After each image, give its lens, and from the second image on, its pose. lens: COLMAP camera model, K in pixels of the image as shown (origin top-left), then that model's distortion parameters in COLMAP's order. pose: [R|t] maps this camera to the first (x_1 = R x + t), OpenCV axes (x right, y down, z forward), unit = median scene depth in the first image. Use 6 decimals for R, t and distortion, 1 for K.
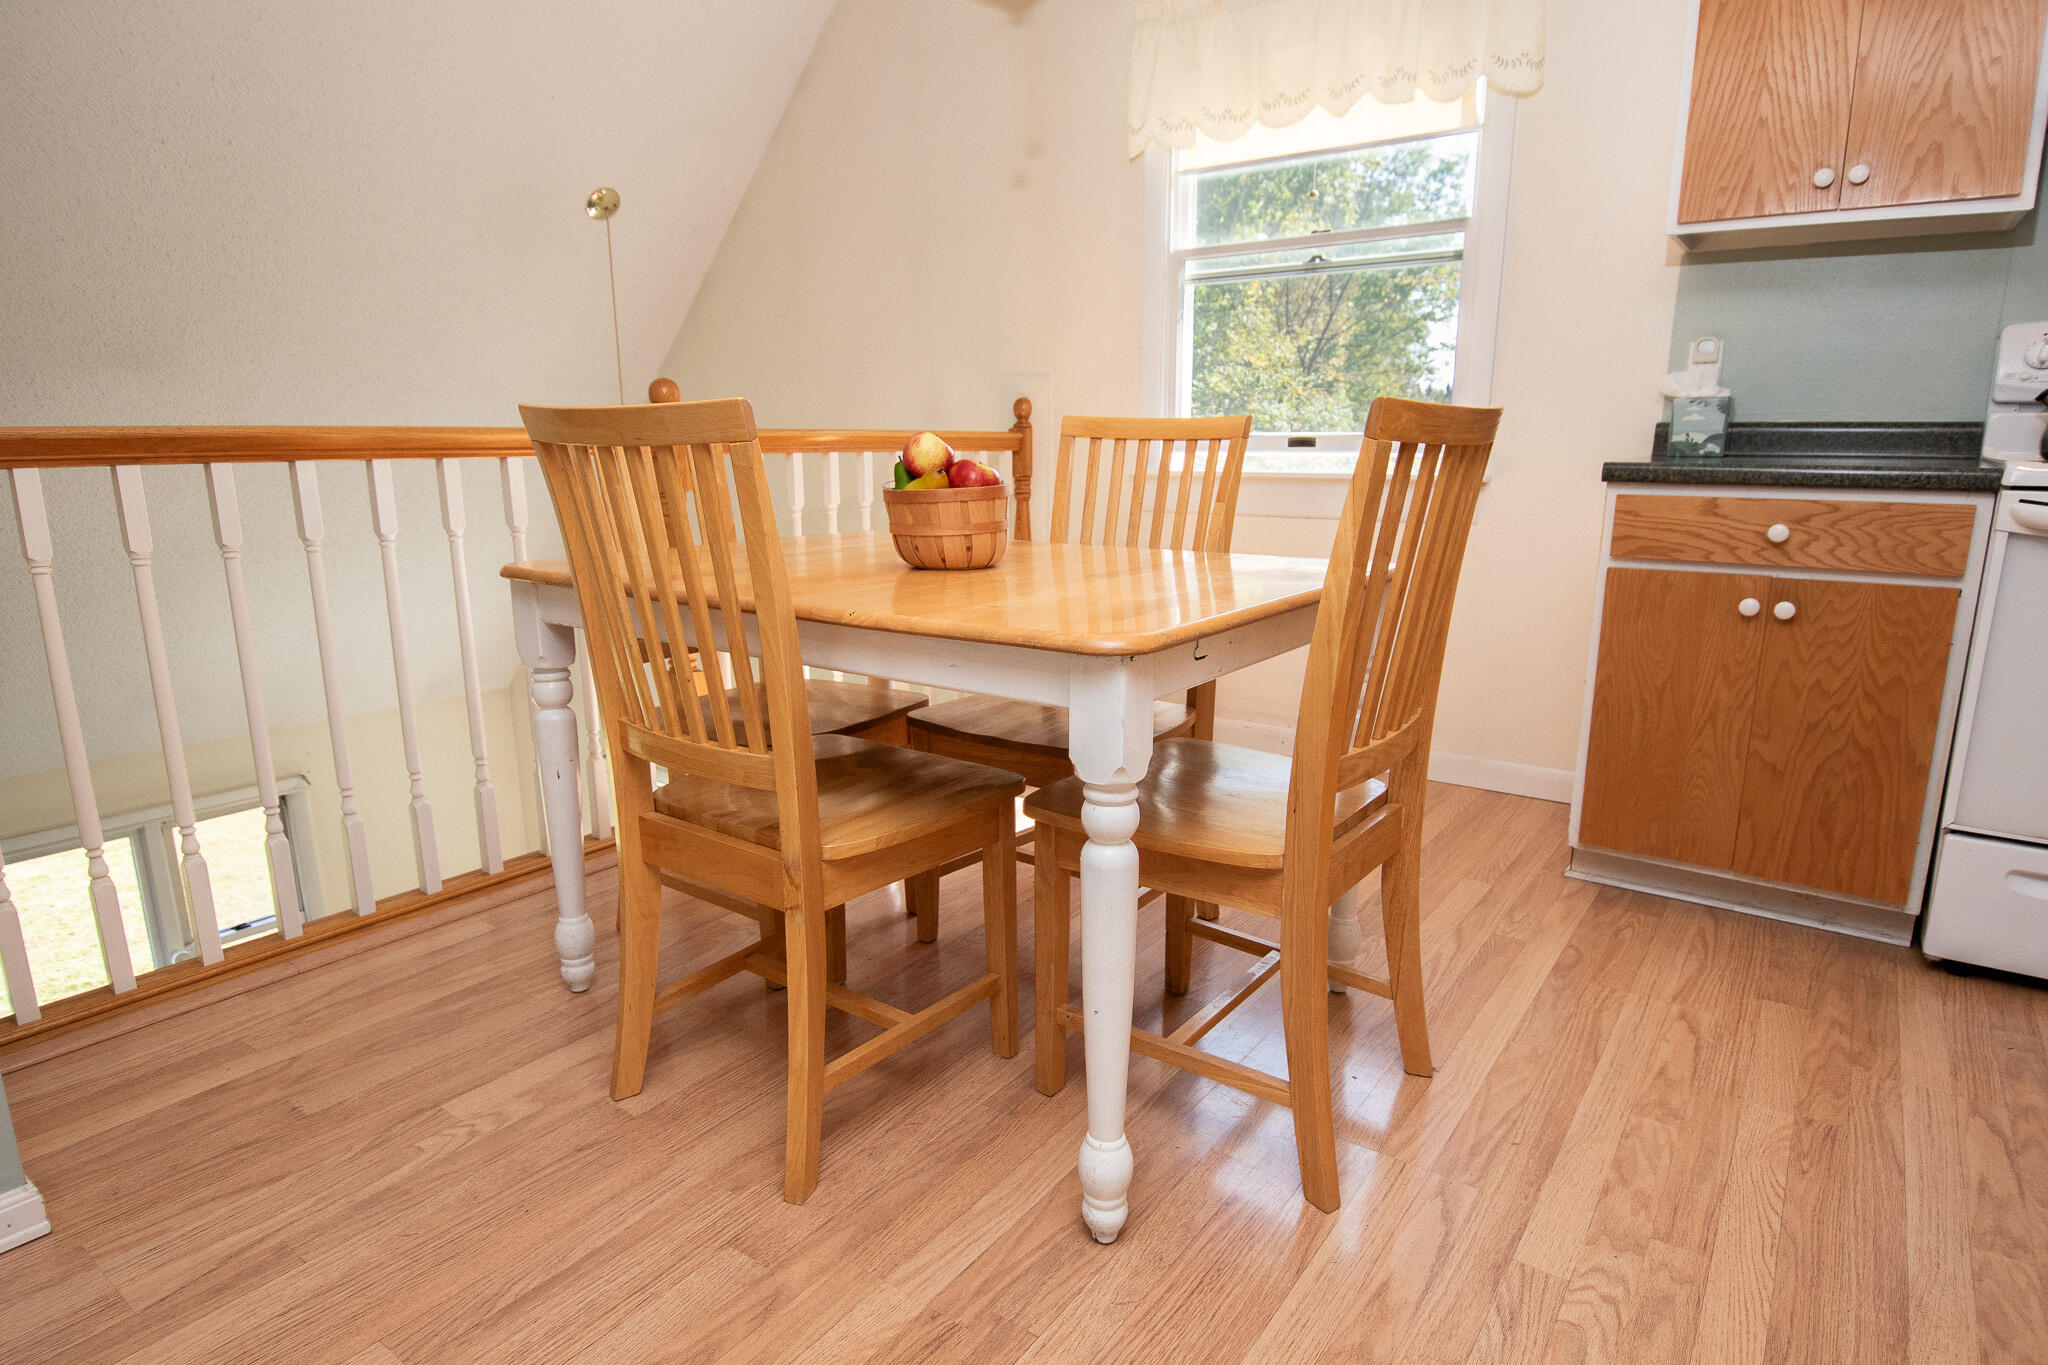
lens RADIAL K [[1155.0, 0, 1028.3], [0, 1155.0, 696.5], [0, 0, 1]] dist [-0.002517, -0.011315]
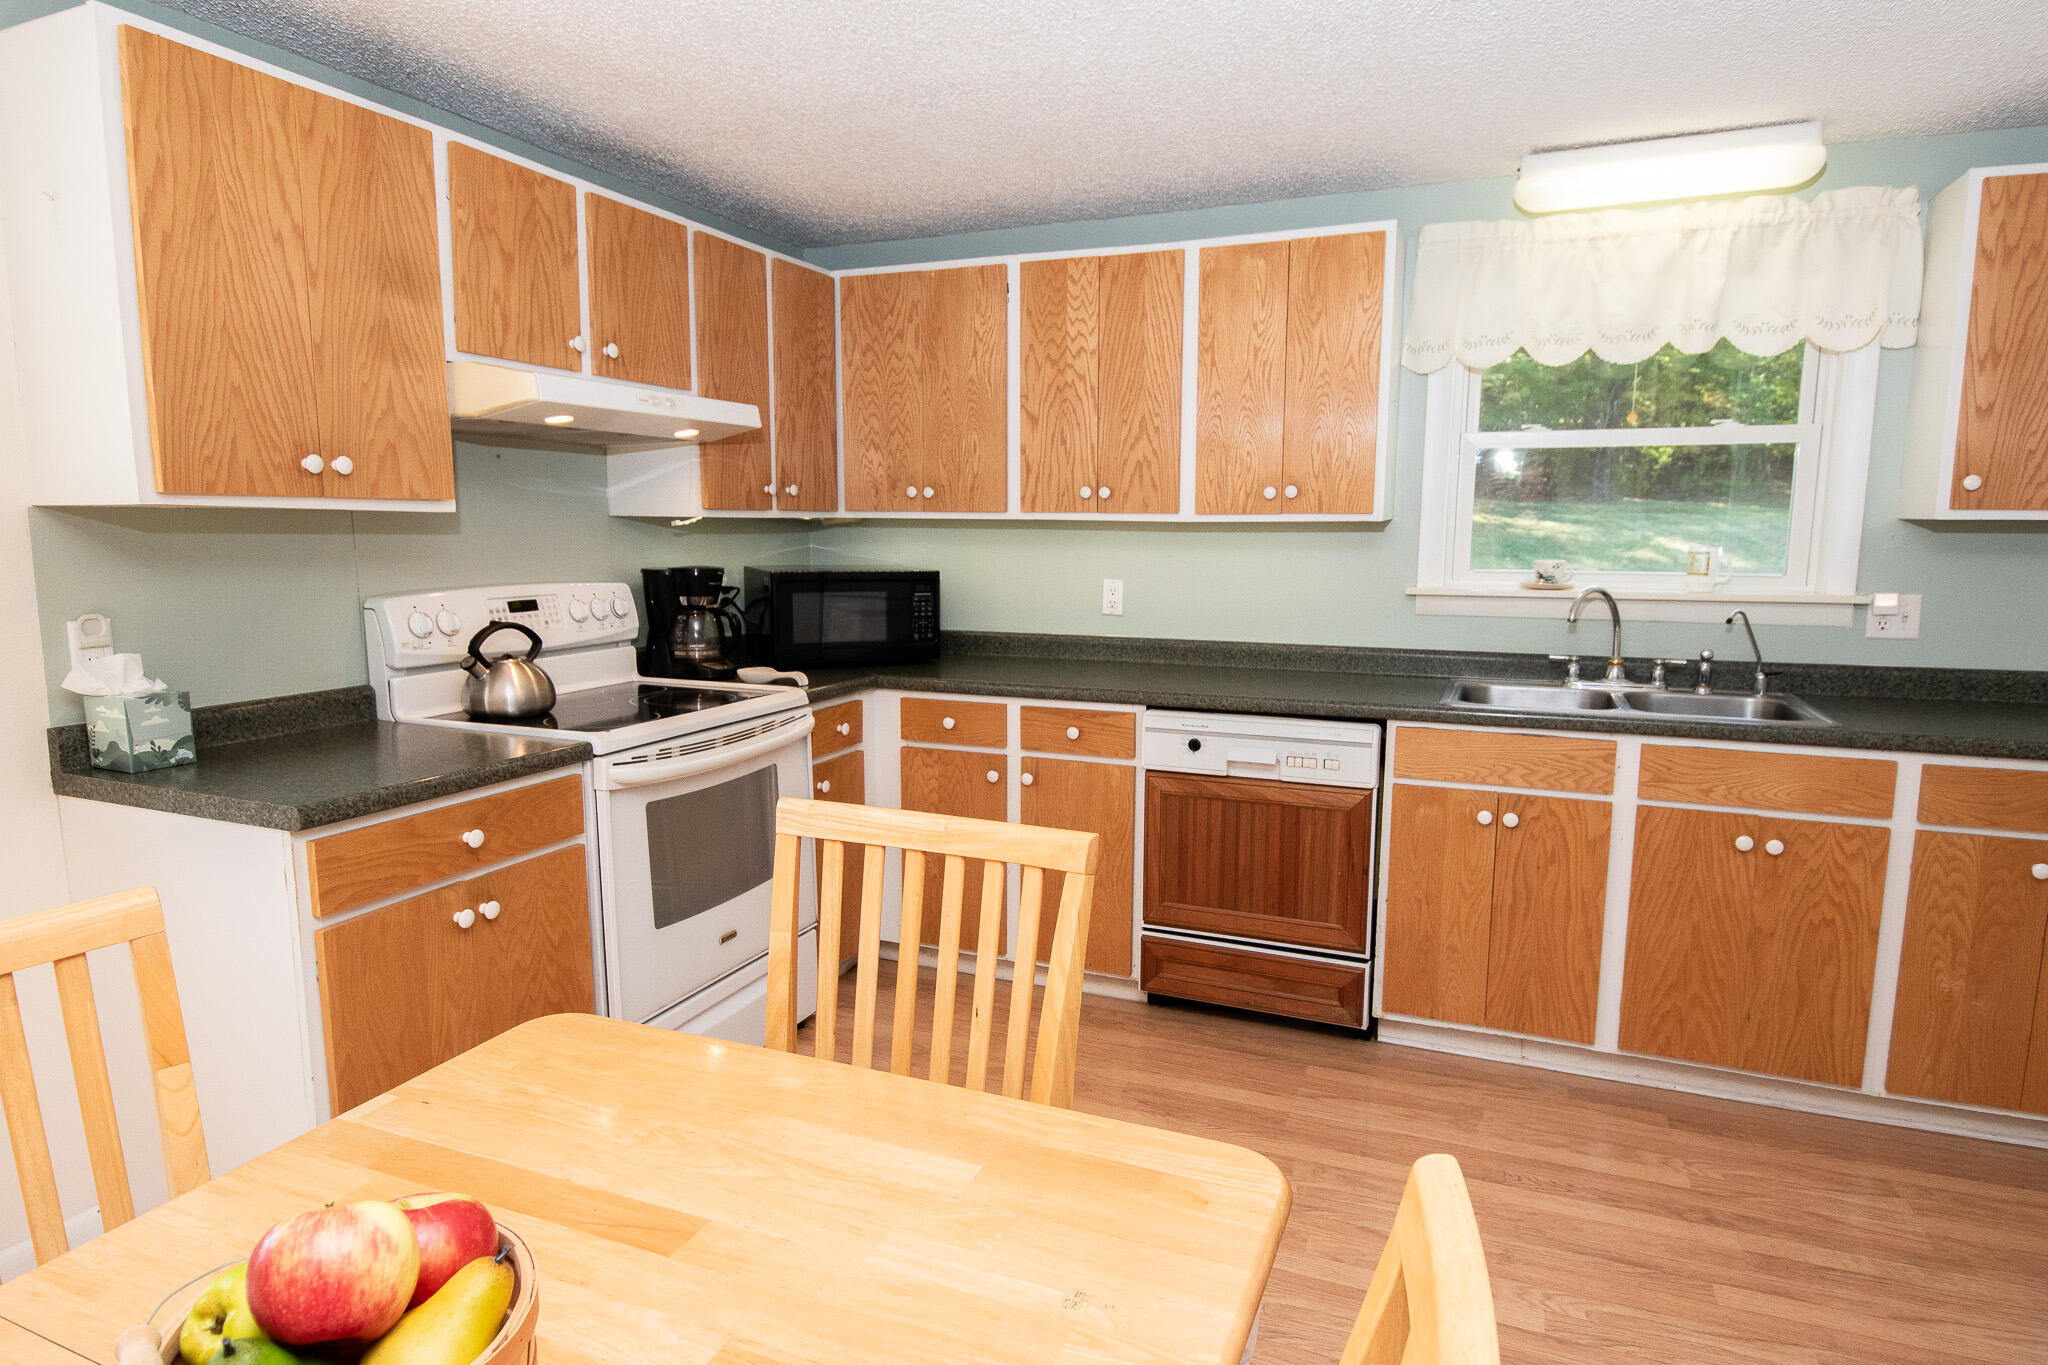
lens RADIAL K [[1155.0, 0, 1023.6], [0, 1155.0, 693.7], [0, 0, 1]] dist [-0.002517, -0.011315]
pose [[-0.226458, -0.137906, 0.964209, -0.380767], [0.219580, 0.957215, 0.188477, -0.342643], [-0.948948, 0.254403, -0.186488, 0.715543]]
